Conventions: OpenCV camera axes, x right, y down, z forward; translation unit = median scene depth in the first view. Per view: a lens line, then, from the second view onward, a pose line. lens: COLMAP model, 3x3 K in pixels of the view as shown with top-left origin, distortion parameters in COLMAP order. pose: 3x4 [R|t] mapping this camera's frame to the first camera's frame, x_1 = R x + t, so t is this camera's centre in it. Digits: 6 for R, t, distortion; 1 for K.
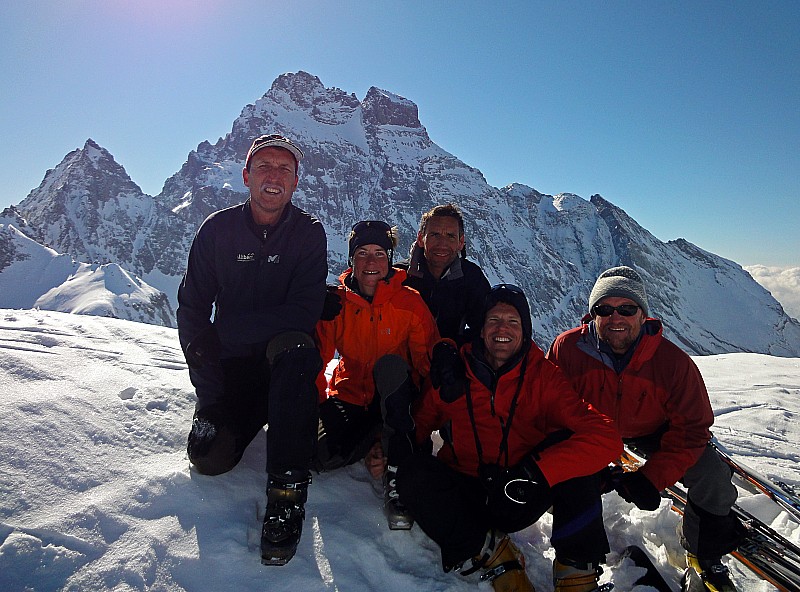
lens RADIAL K [[591.5, 0, 400.0], [0, 591.5, 296.0], [0, 0, 1]] dist [-0.006103, -0.001076]
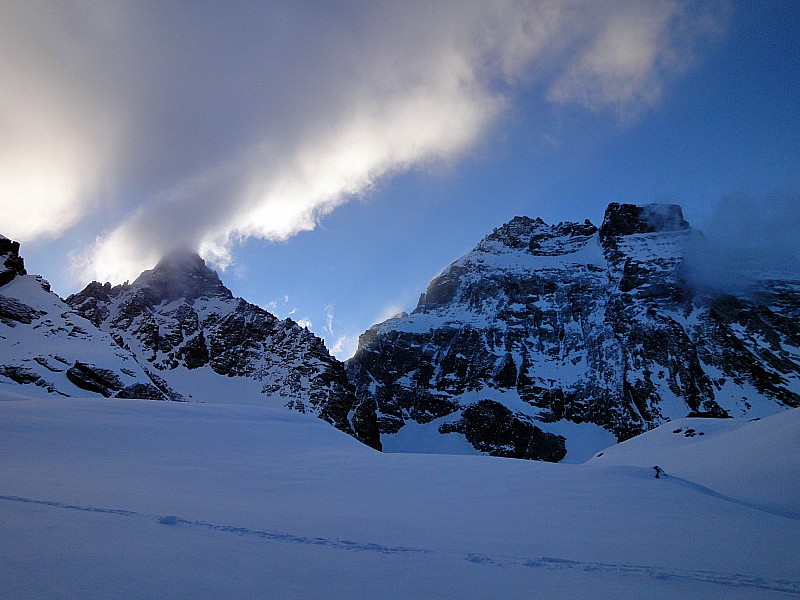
lens RADIAL K [[673.3, 0, 400.0], [0, 673.3, 300.0], [0, 0, 1]] dist [0.003030, 0.000909]
pose [[0.860559, -0.247109, -0.445394, 0.082962], [0.013127, 0.884903, -0.465591, 0.157949], [0.509182, 0.394822, 0.764754, 0.328621]]
